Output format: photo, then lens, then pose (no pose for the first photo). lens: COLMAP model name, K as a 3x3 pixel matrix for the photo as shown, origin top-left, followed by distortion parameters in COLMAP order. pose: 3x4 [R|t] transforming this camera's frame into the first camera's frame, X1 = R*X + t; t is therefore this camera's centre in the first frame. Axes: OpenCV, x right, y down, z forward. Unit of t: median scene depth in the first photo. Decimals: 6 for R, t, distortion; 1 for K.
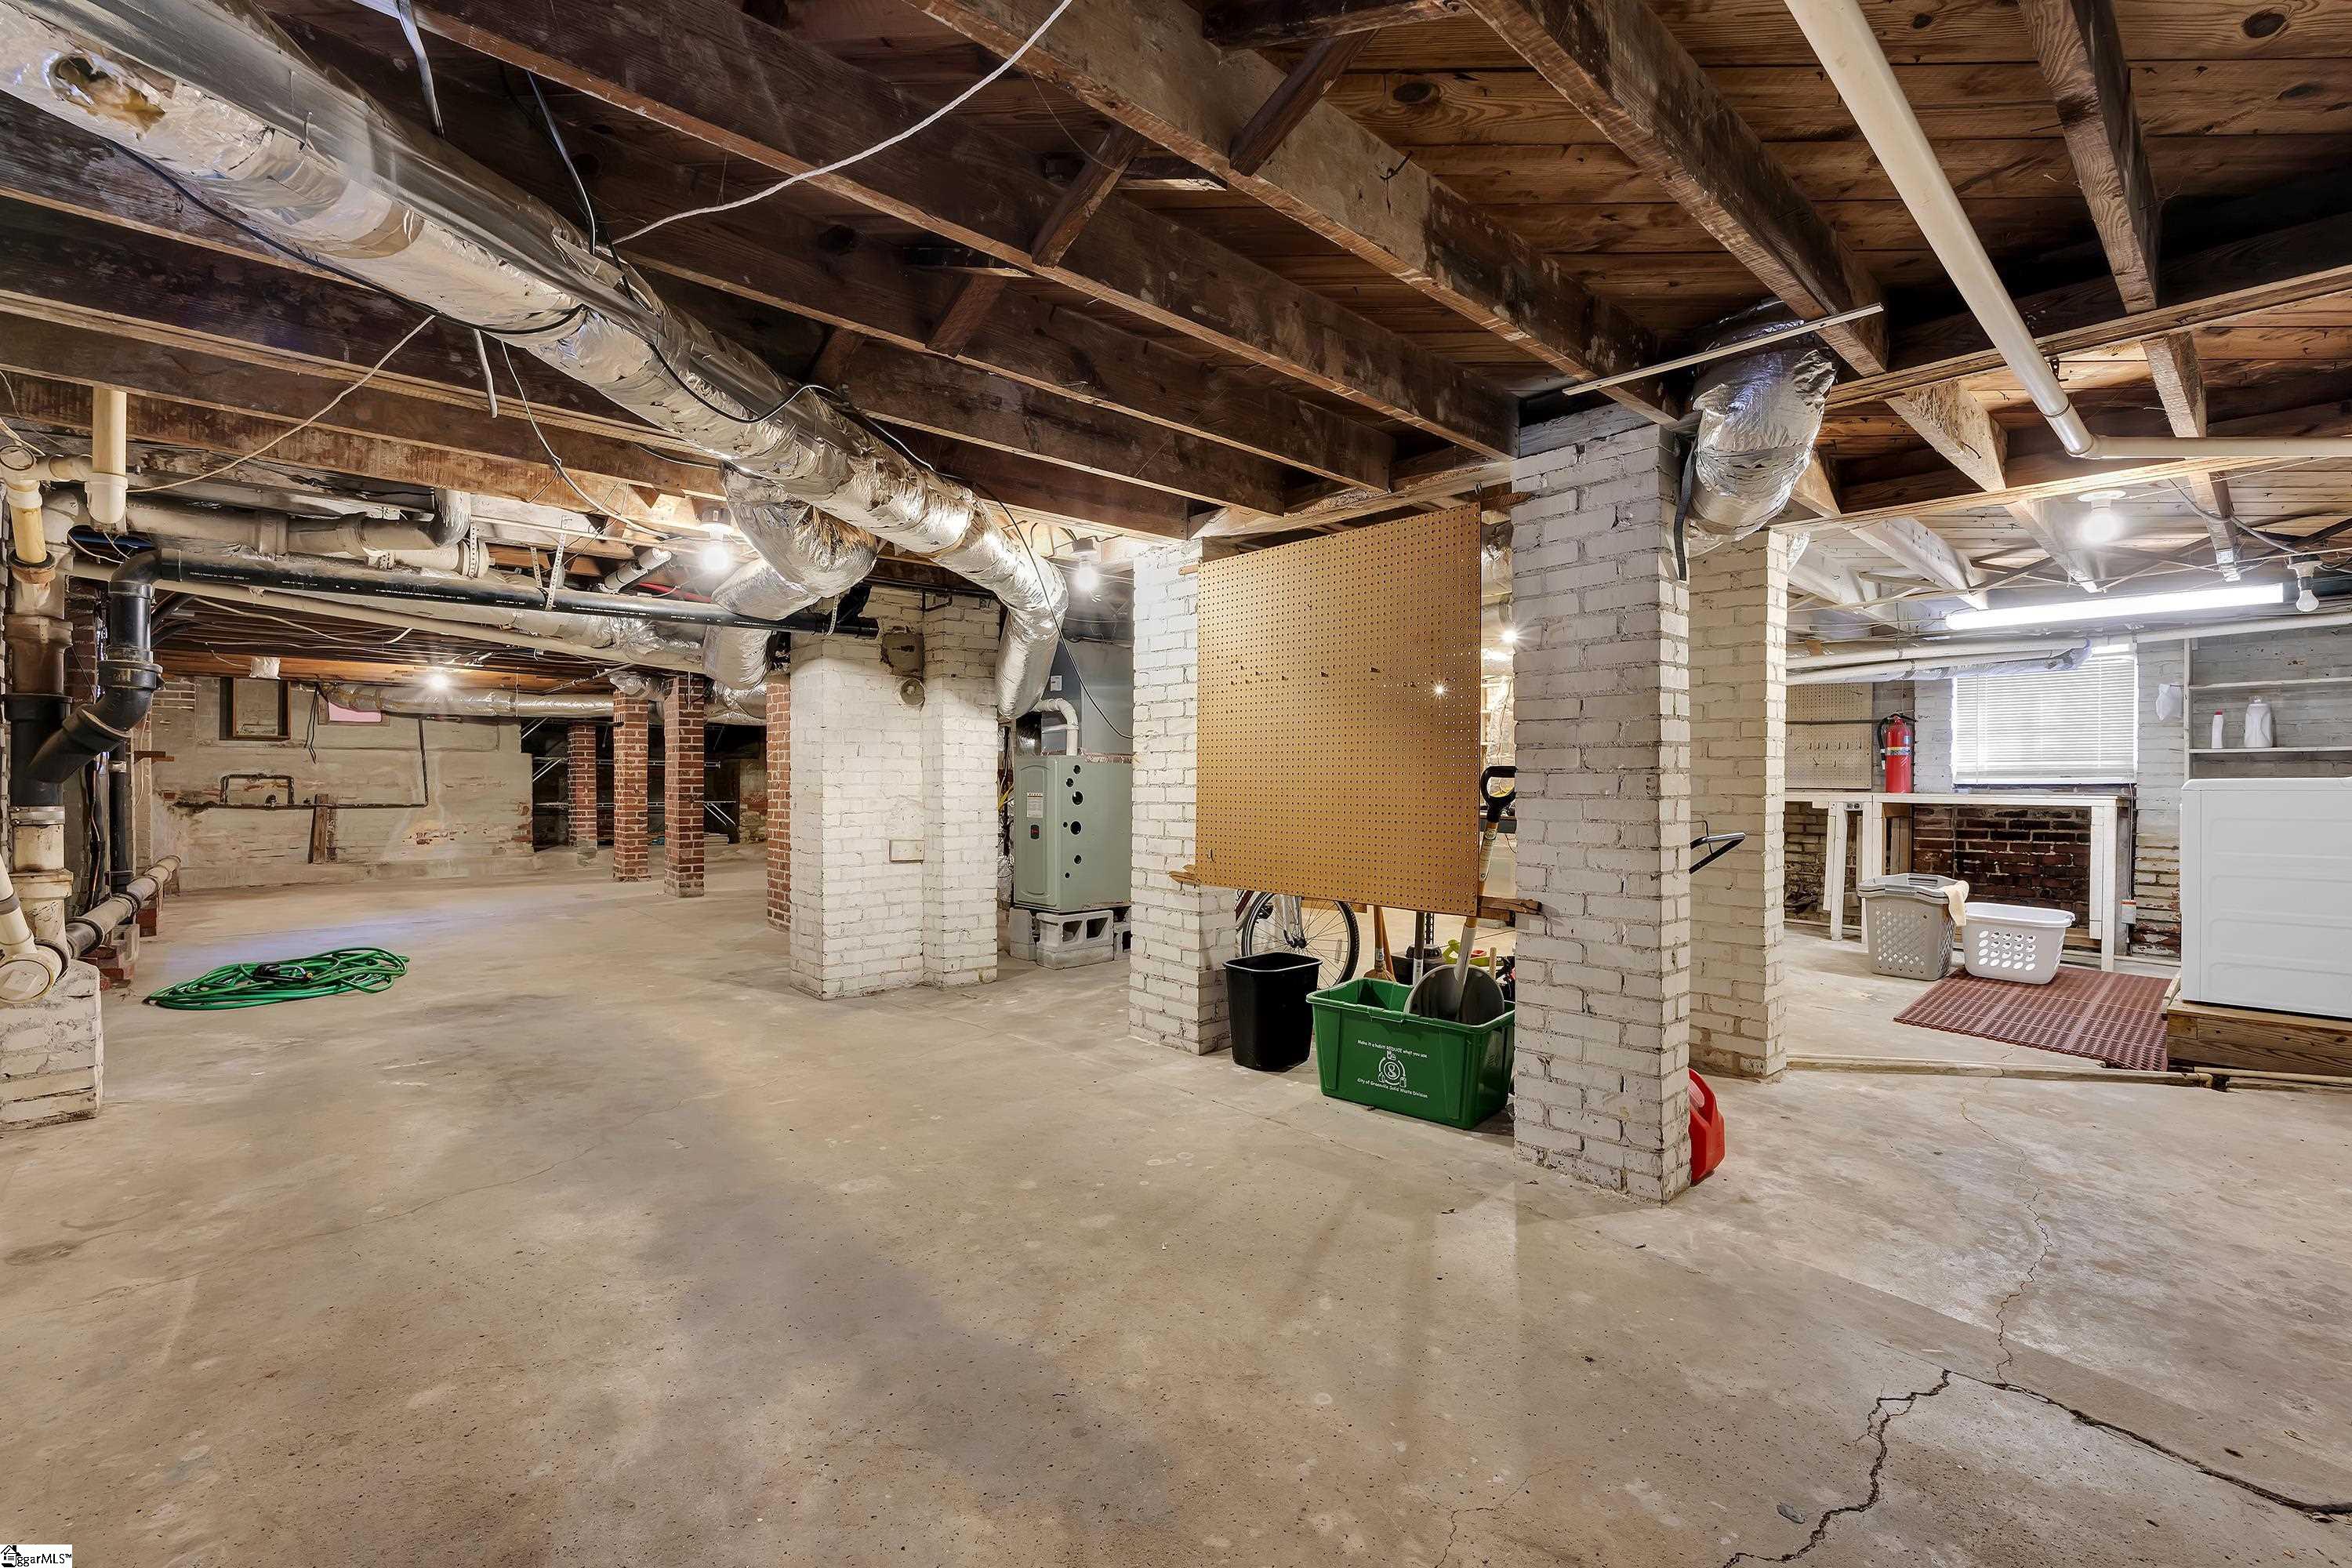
lens RADIAL K [[1038.3, 0, 1139.9], [0, 1038.3, 799.7], [0, 0, 1]] dist [-0.009924, -0.000931]
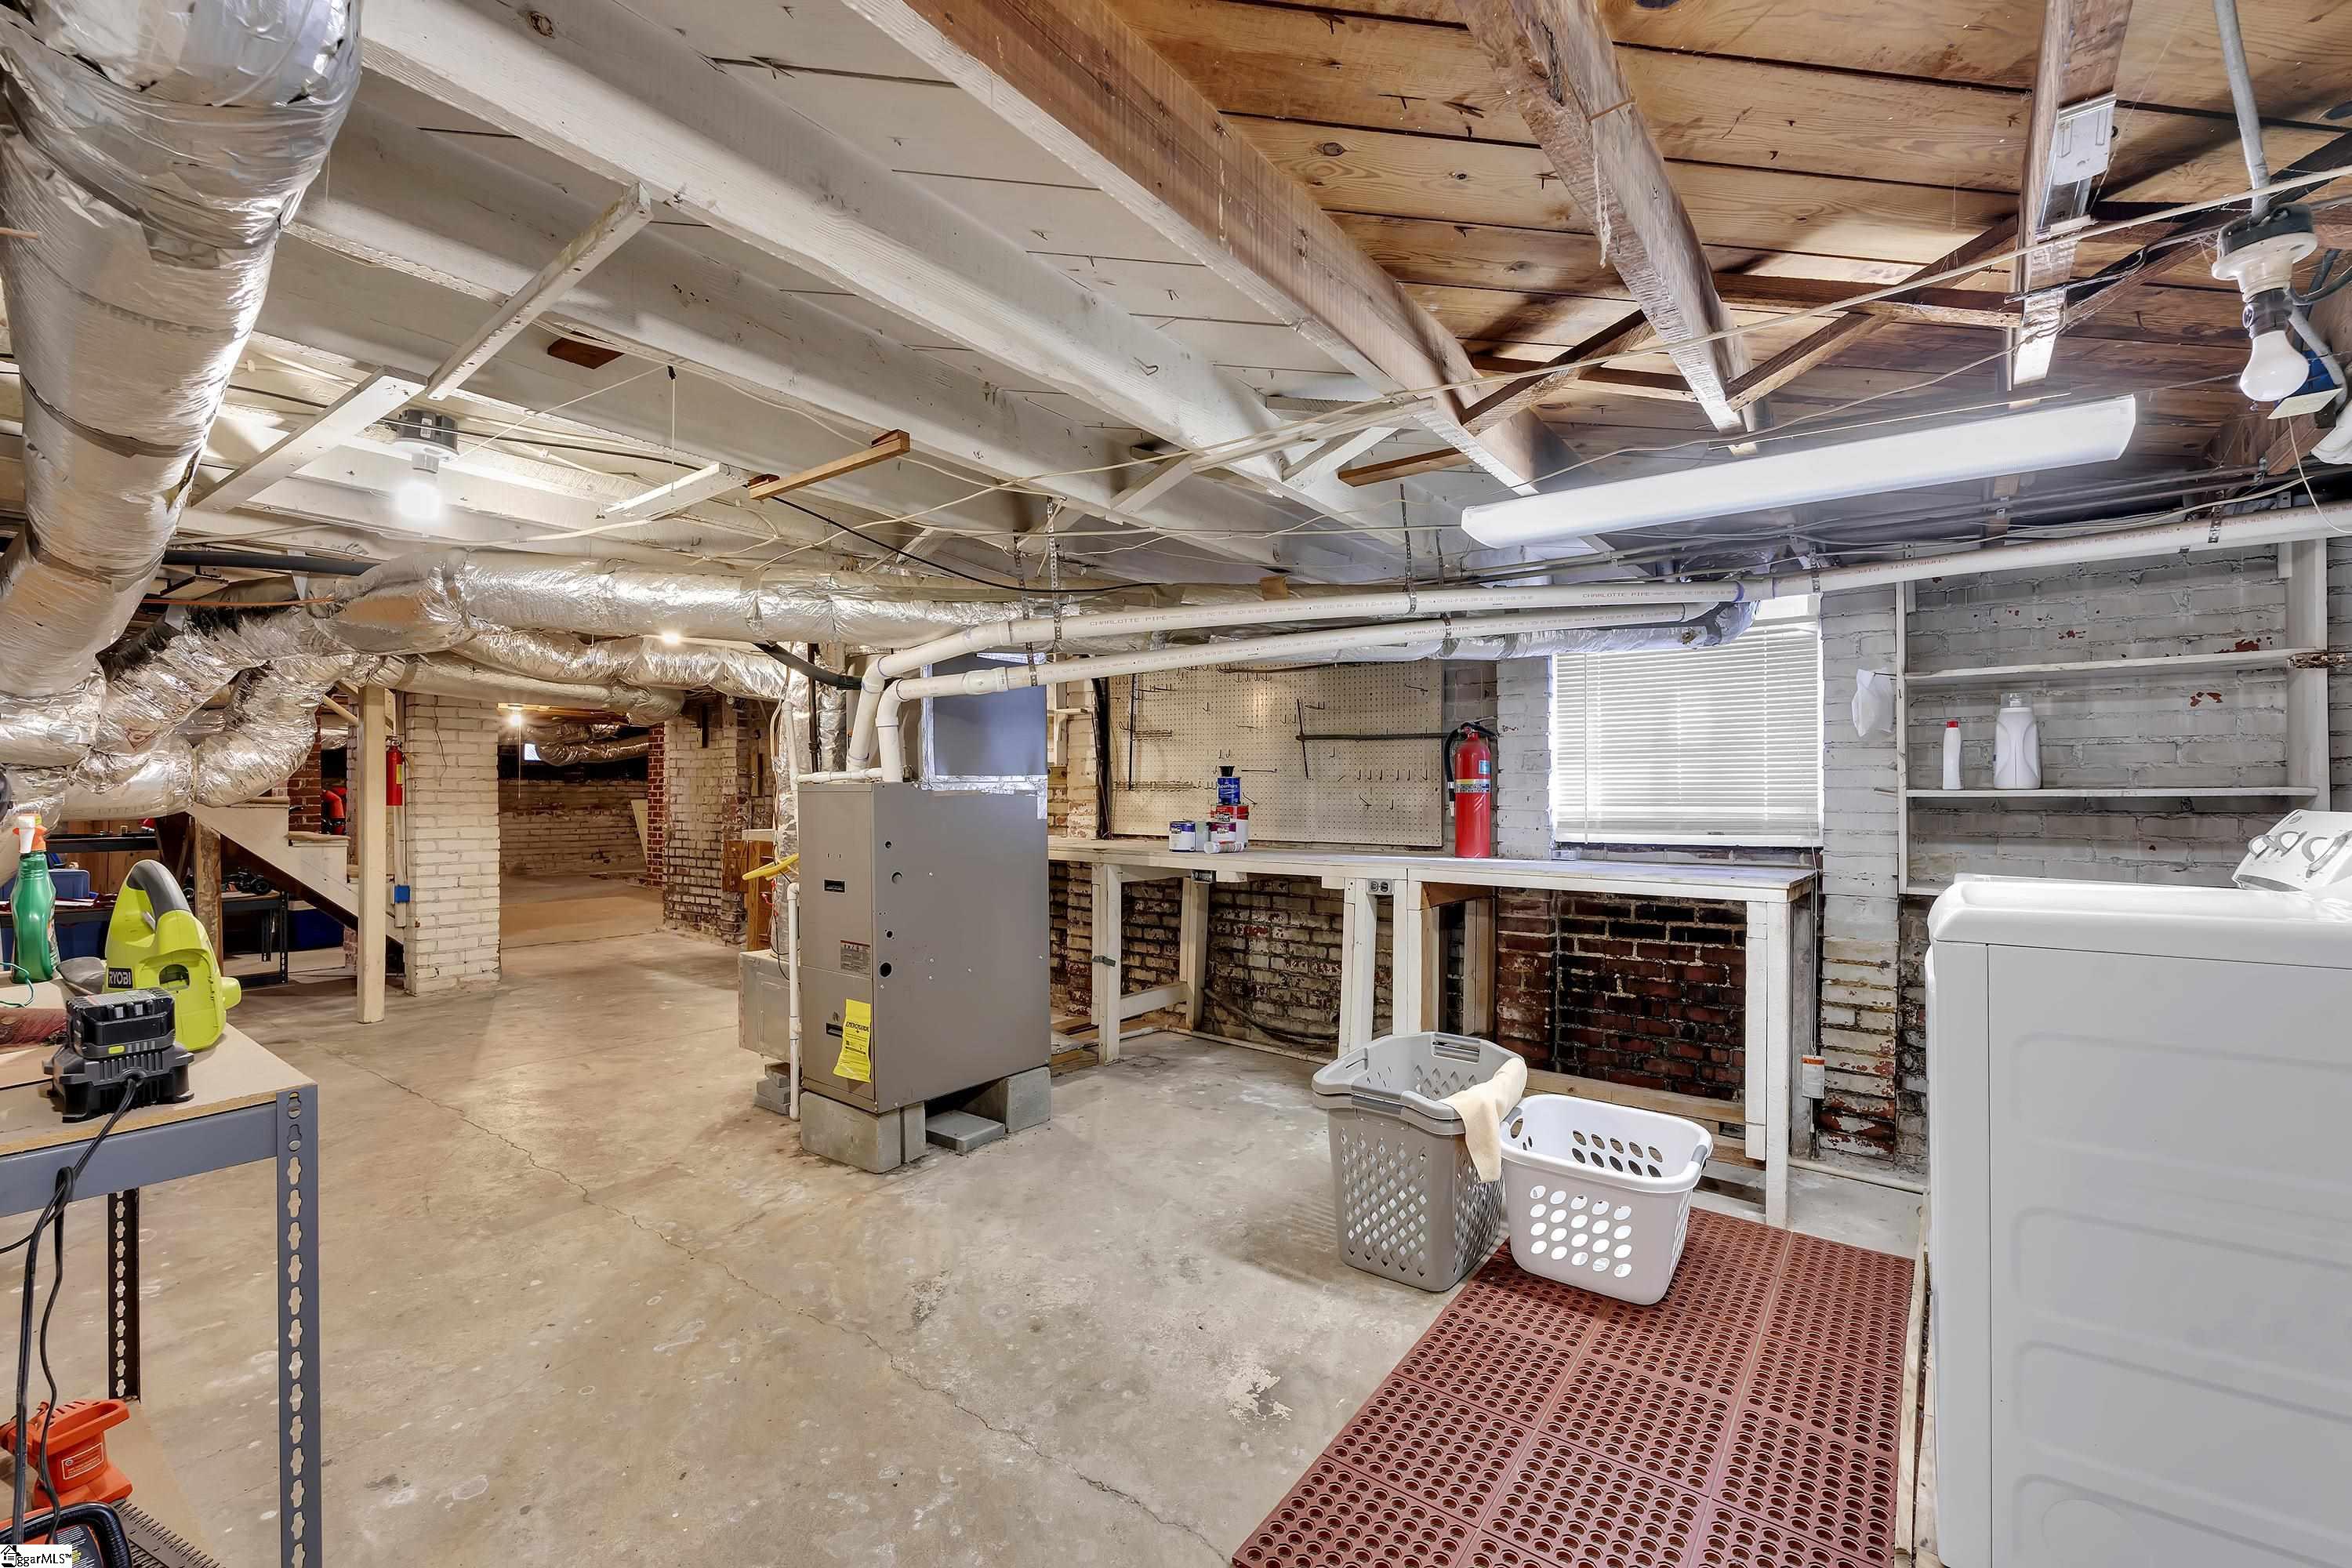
lens RADIAL K [[1038.3, 0, 1139.9], [0, 1038.3, 799.7], [0, 0, 1]] dist [-0.009924, -0.000931]
pose [[0.983256, -0.001980, 0.182221, 0.500269], [0.004051, 0.999931, -0.010995, -0.037974], [-0.182187, 0.011549, 0.983196, 0.512754]]
